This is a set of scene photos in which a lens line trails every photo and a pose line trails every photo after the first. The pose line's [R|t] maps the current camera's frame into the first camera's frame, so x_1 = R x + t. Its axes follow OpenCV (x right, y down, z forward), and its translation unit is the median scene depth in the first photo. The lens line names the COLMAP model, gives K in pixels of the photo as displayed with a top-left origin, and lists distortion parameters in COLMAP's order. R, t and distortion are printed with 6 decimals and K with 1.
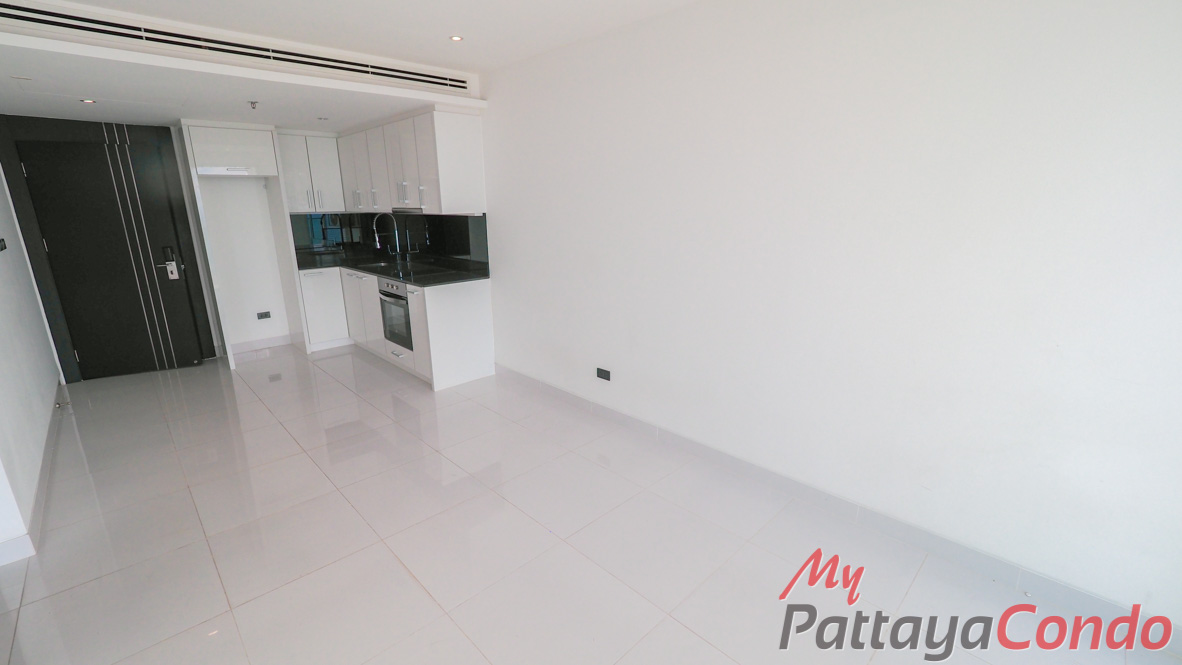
lens RADIAL K [[506.8, 0, 582.6], [0, 506.8, 334.1], [0, 0, 1]] dist [0.004963, -0.001080]
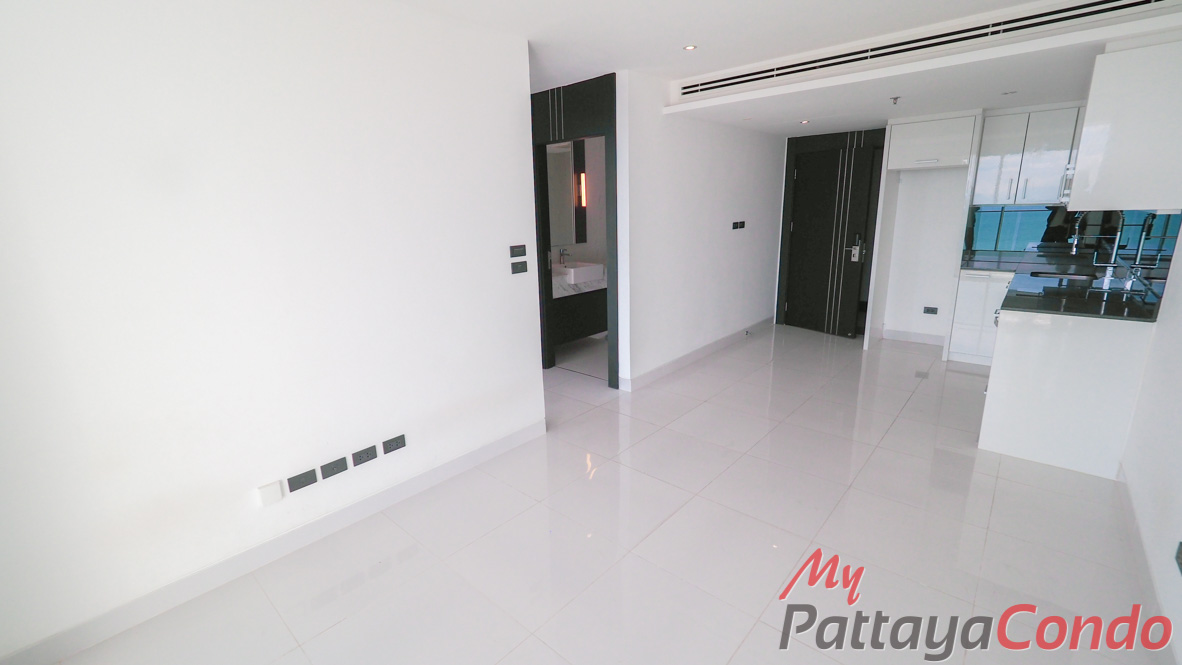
lens RADIAL K [[506.8, 0, 585.9], [0, 506.8, 328.6], [0, 0, 1]] dist [0.004963, -0.001080]
pose [[0.087183, 0.247224, -0.965028, 0.306098], [-0.230038, 0.947532, 0.221959, -0.079035], [0.969269, 0.202642, 0.139480, 0.271688]]
